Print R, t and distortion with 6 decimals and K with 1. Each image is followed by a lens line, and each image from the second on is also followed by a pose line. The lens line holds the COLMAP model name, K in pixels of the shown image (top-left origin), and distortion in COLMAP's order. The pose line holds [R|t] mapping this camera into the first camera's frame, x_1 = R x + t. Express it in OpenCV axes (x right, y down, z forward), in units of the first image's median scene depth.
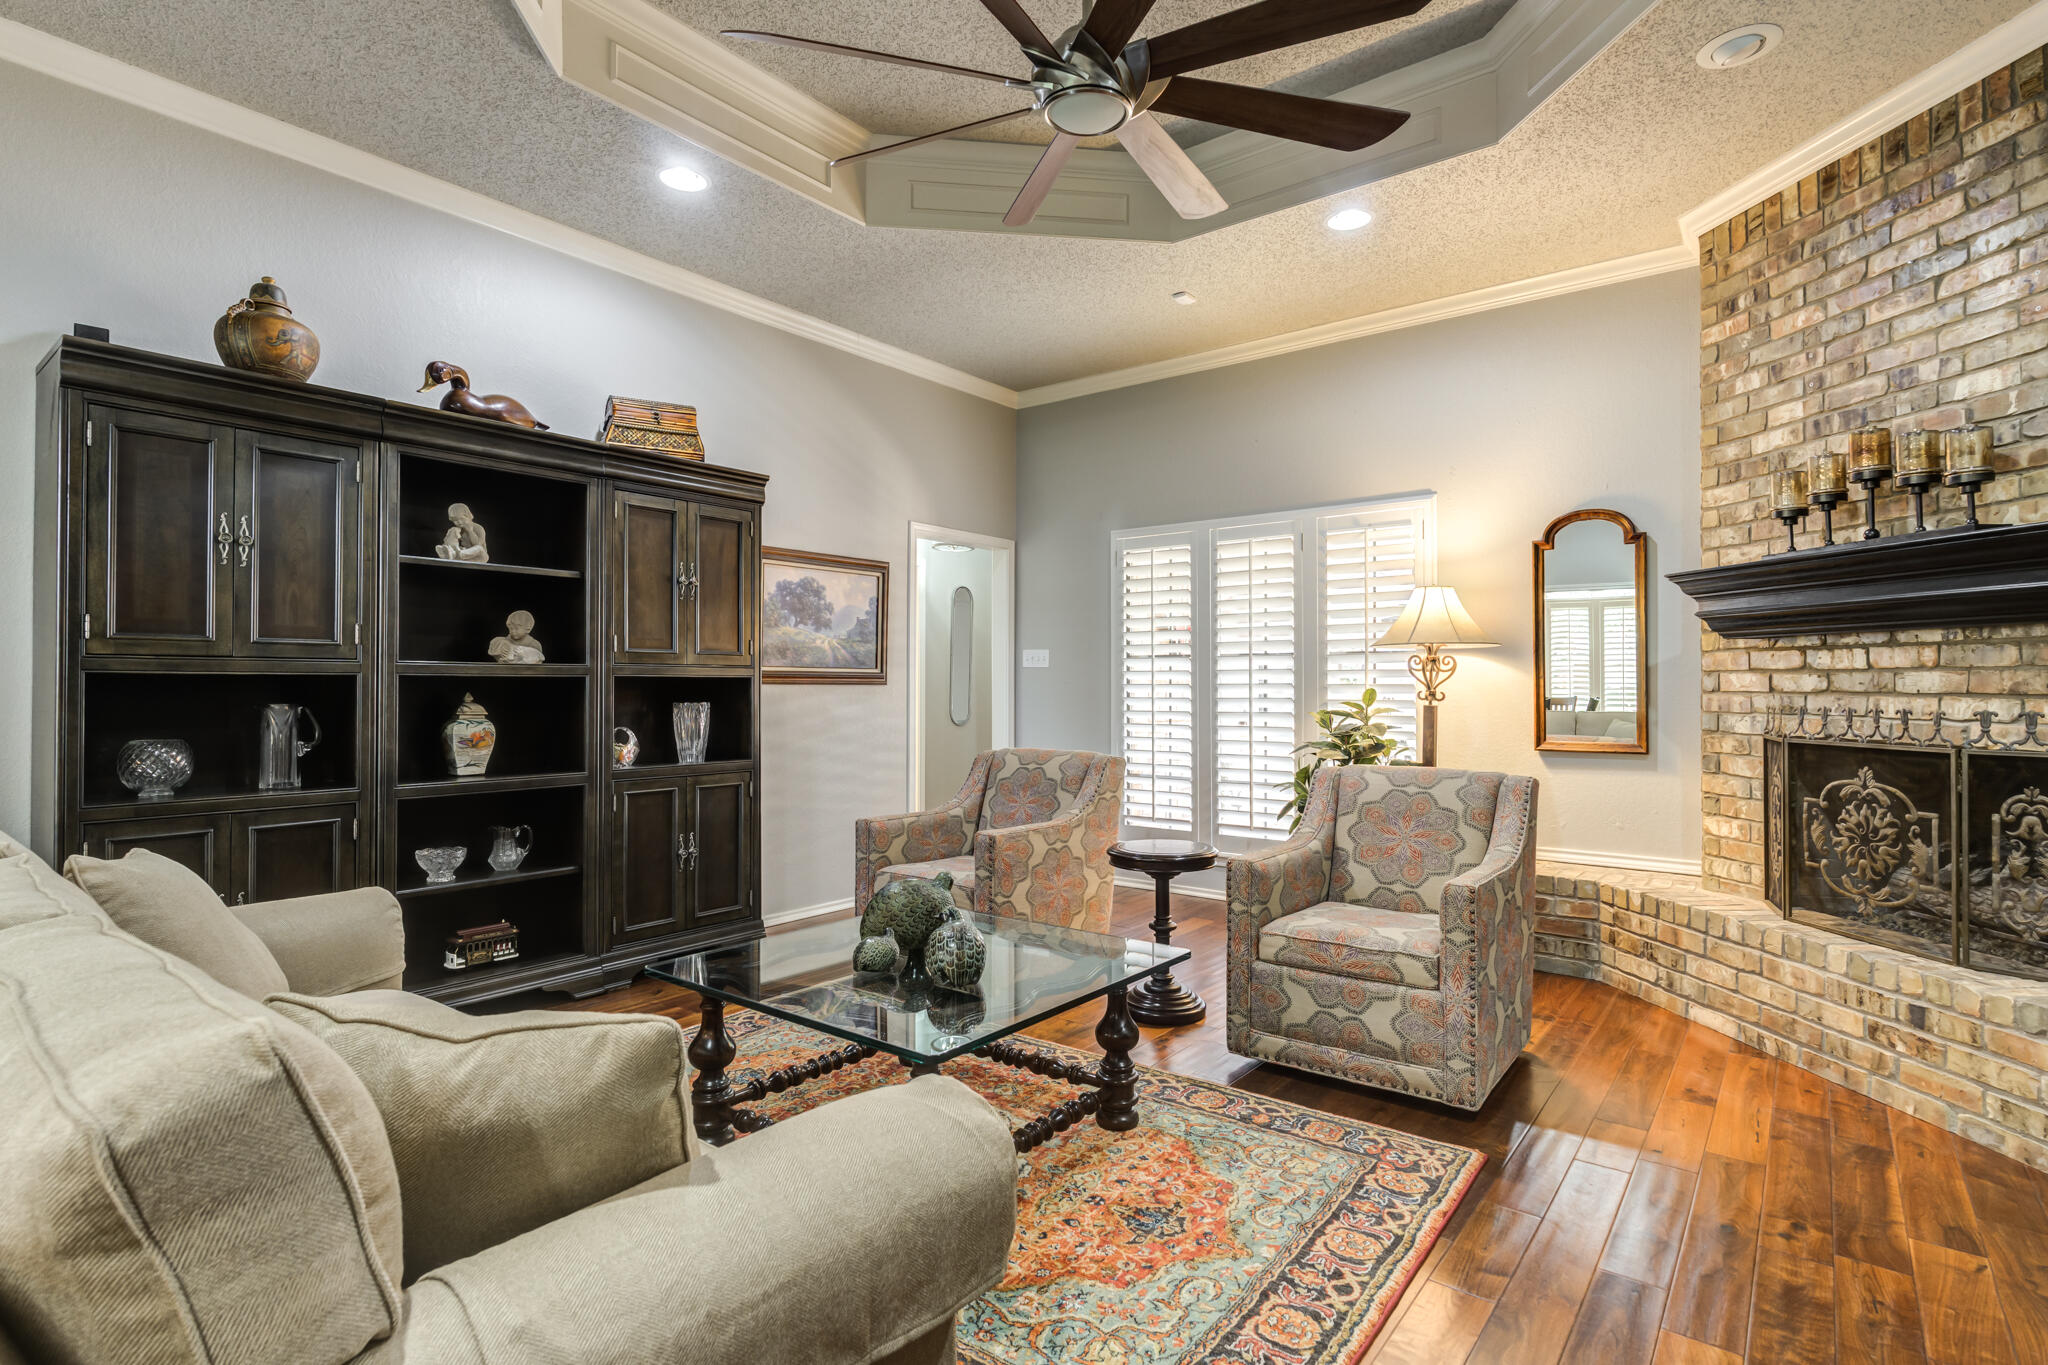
lens RADIAL K [[1014.0, 0, 1038.0], [0, 1014.0, 675.9], [0, 0, 1]] dist [-0.002794, 0.001388]
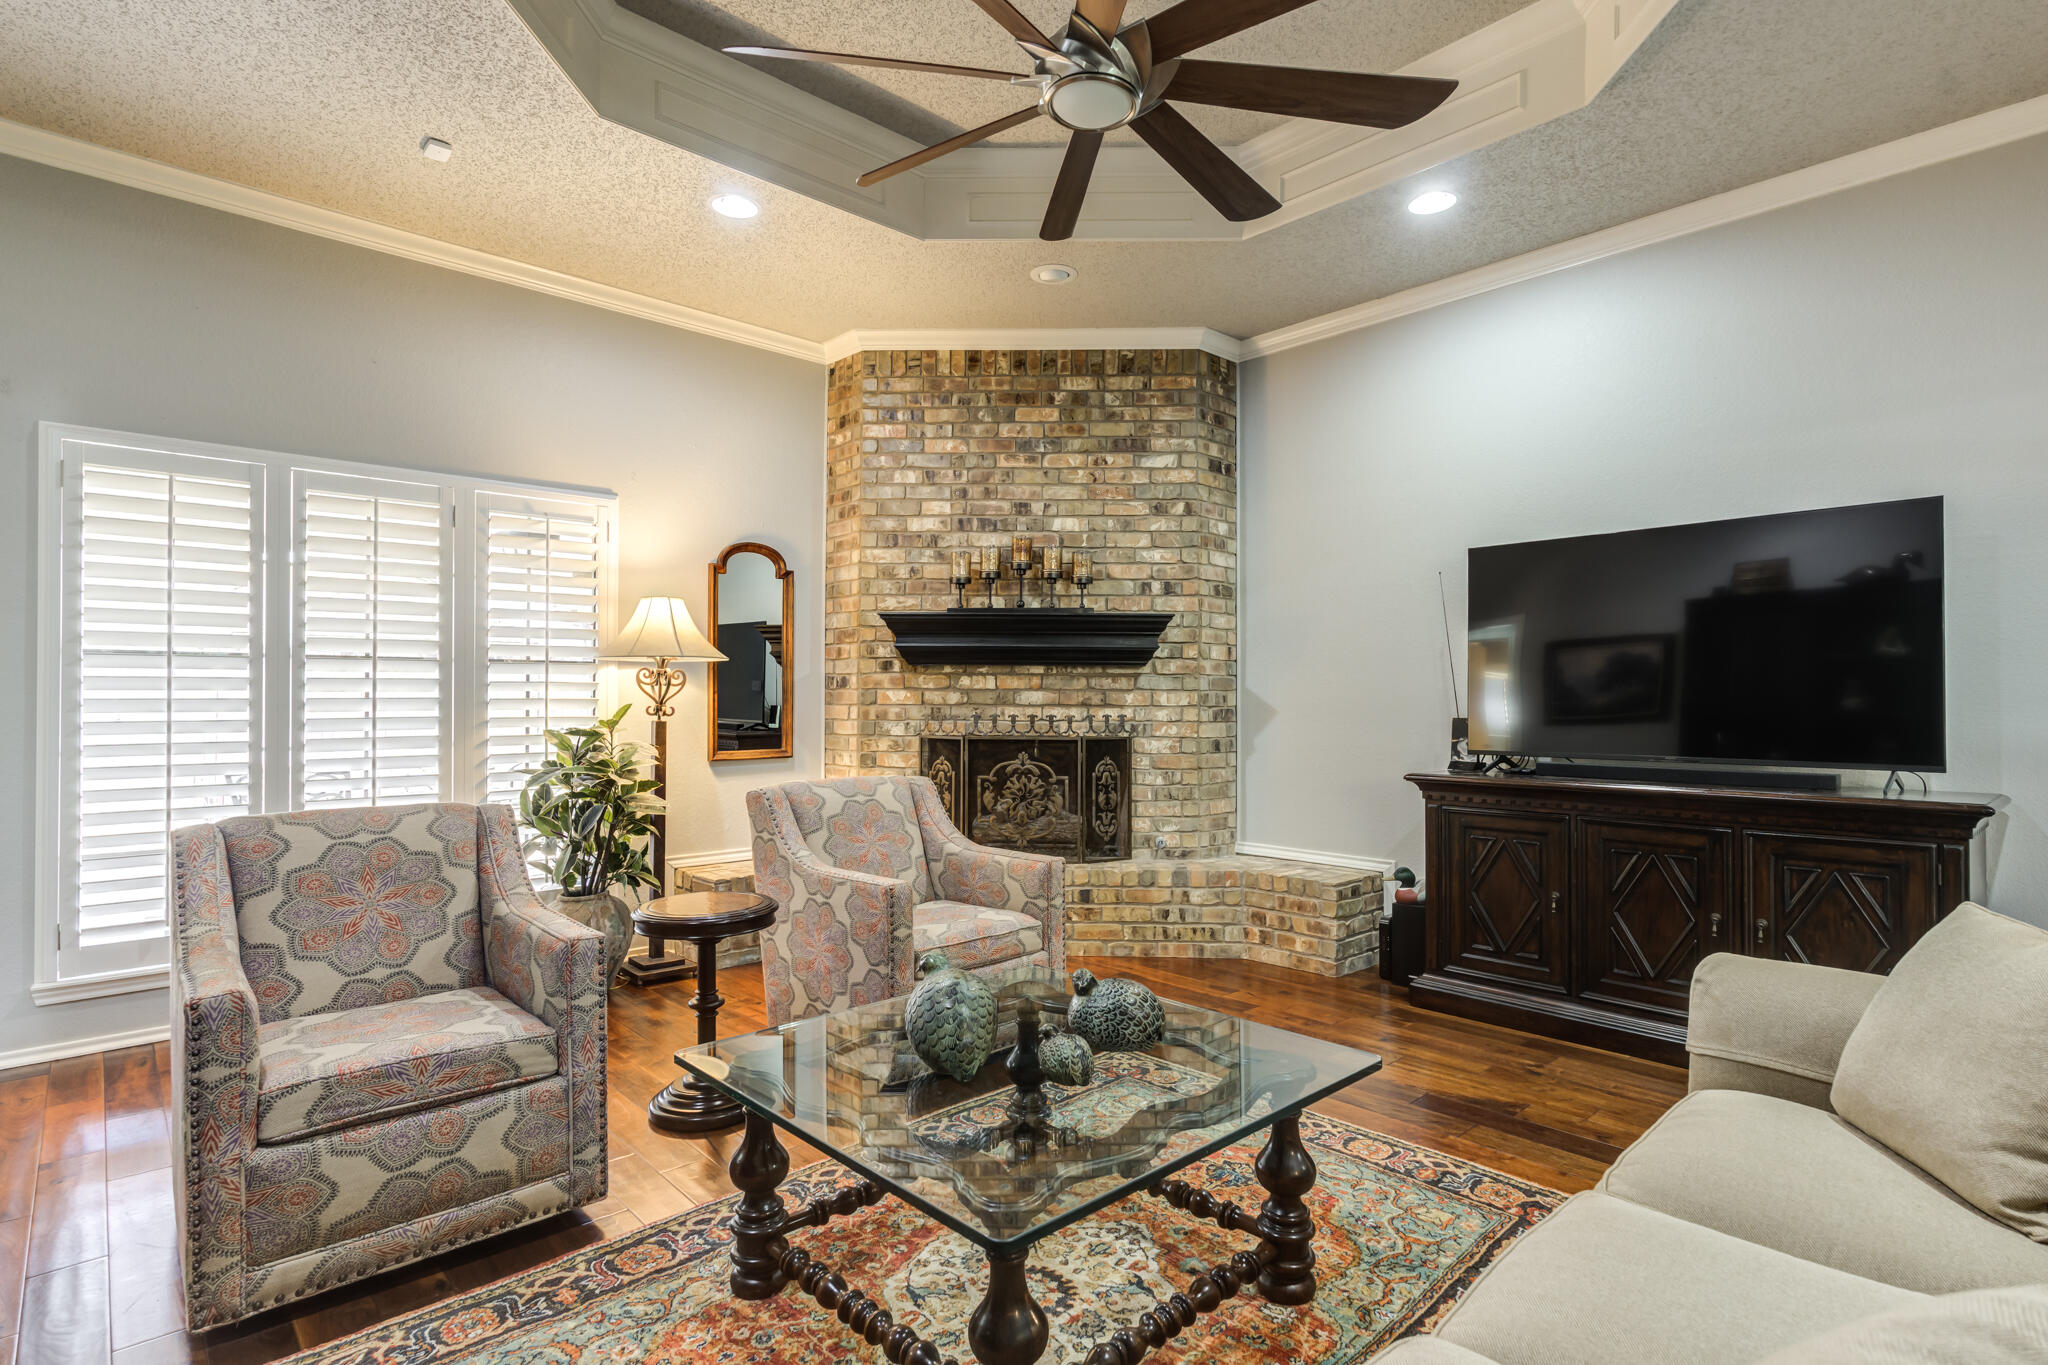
lens RADIAL K [[1036.0, 0, 1024.0], [0, 1036.0, 682.5], [0, 0, 1]] dist [-0.000579, 0.000940]
pose [[0.164822, 0.013522, 0.986231, -0.735447], [-0.010679, 0.999872, -0.011925, 0.001337], [-0.986266, -0.008566, 0.164945, 0.702939]]
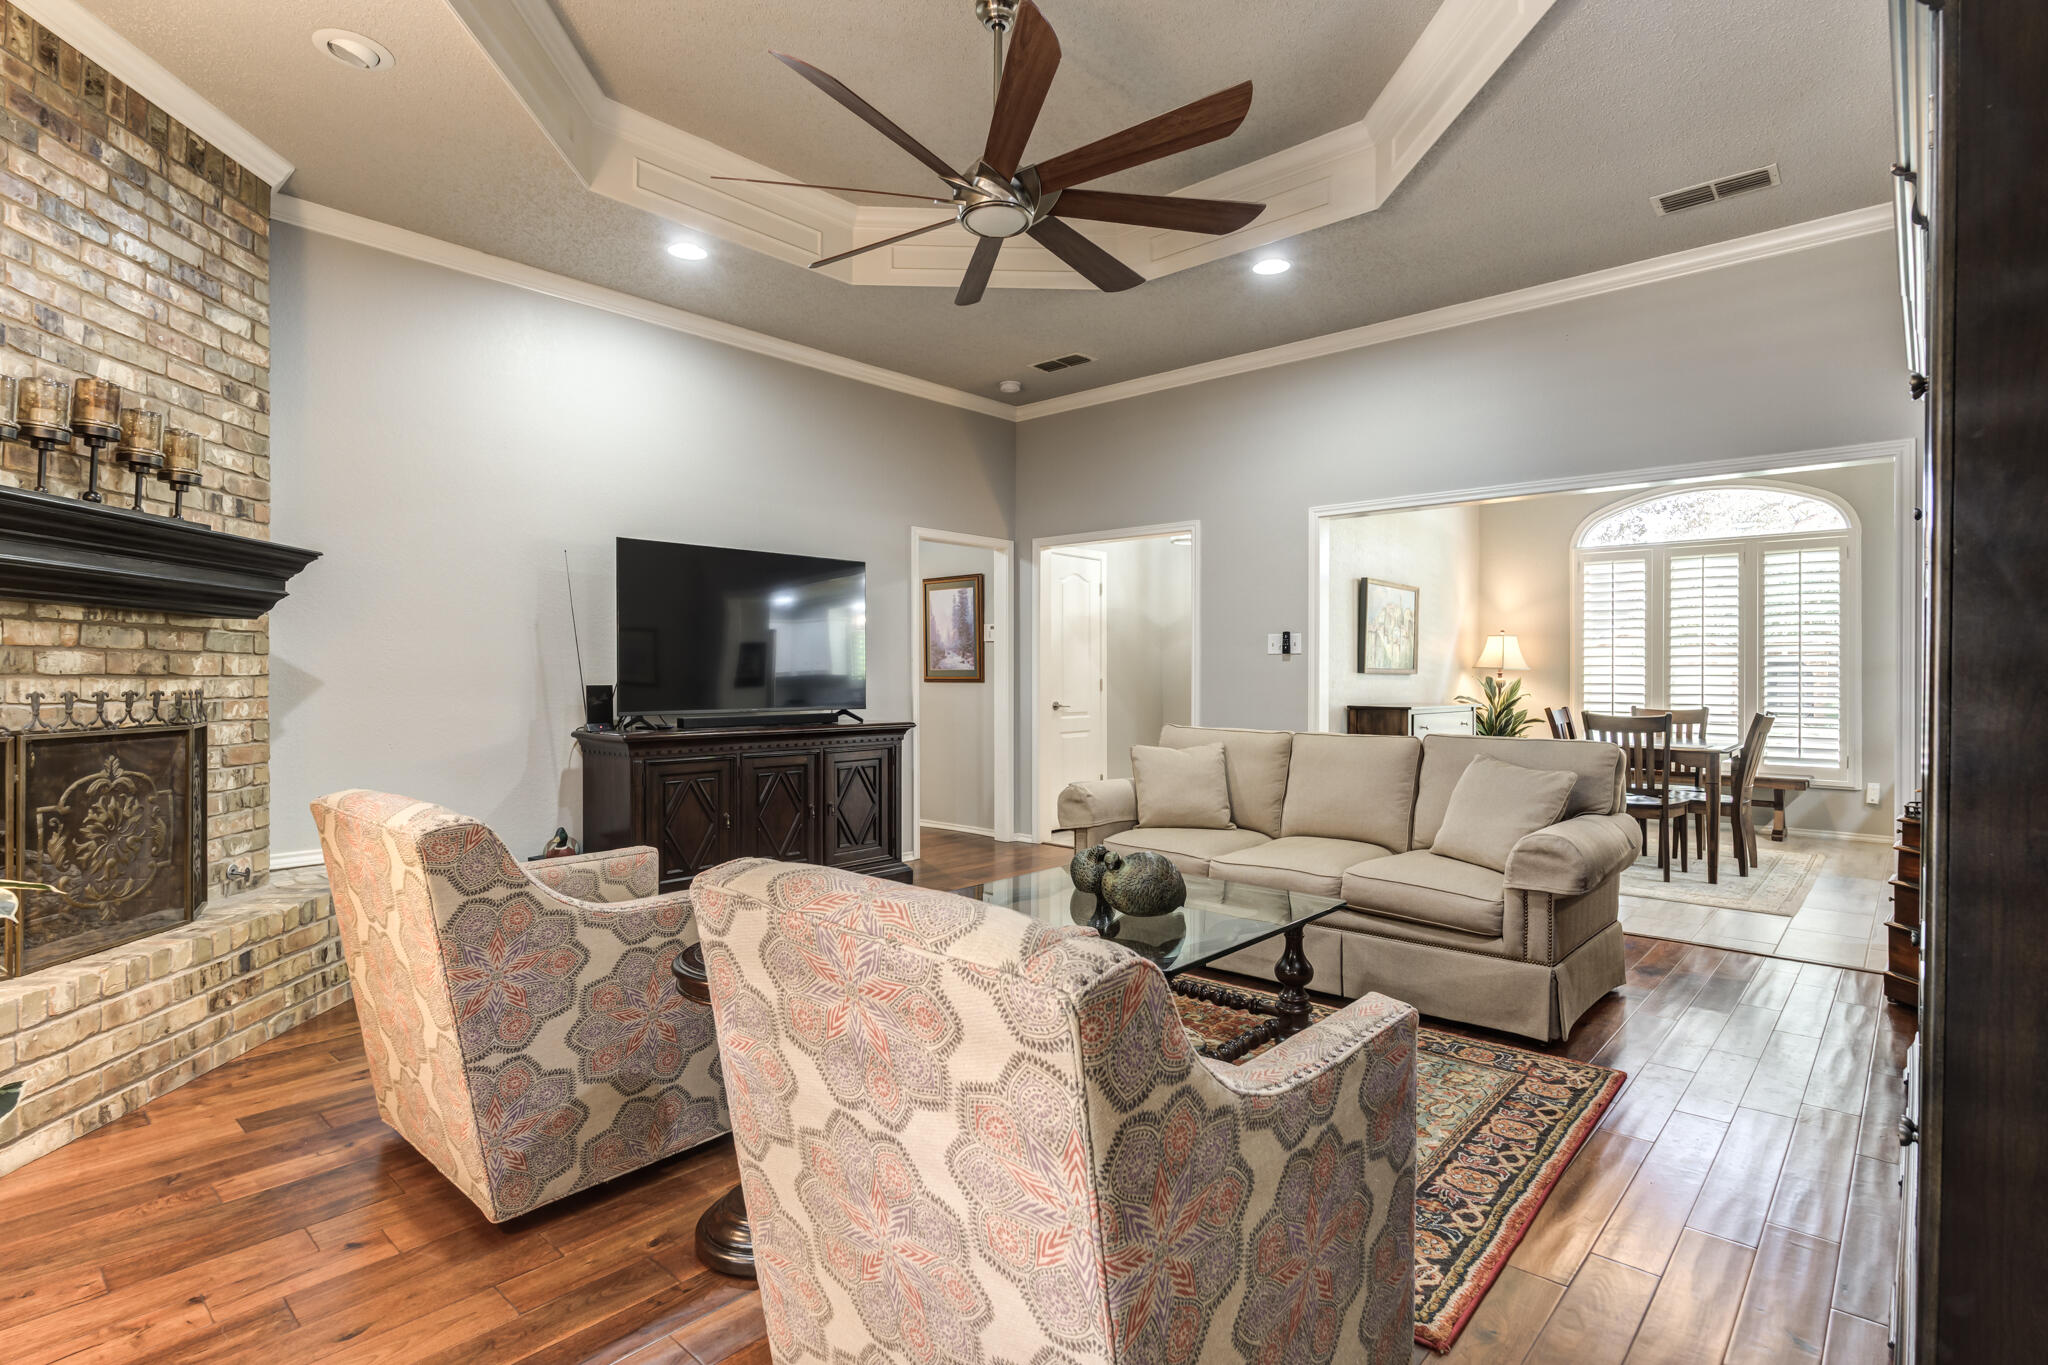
lens RADIAL K [[1014.0, 0, 1038.0], [0, 1014.0, 675.9], [0, 0, 1]] dist [-0.002794, 0.001388]
pose [[-0.997523, -0.006834, 0.070002, -0.072646], [-0.007422, 0.999939, -0.008134, 0.018411], [-0.069942, -0.008633, -0.997514, 1.769886]]
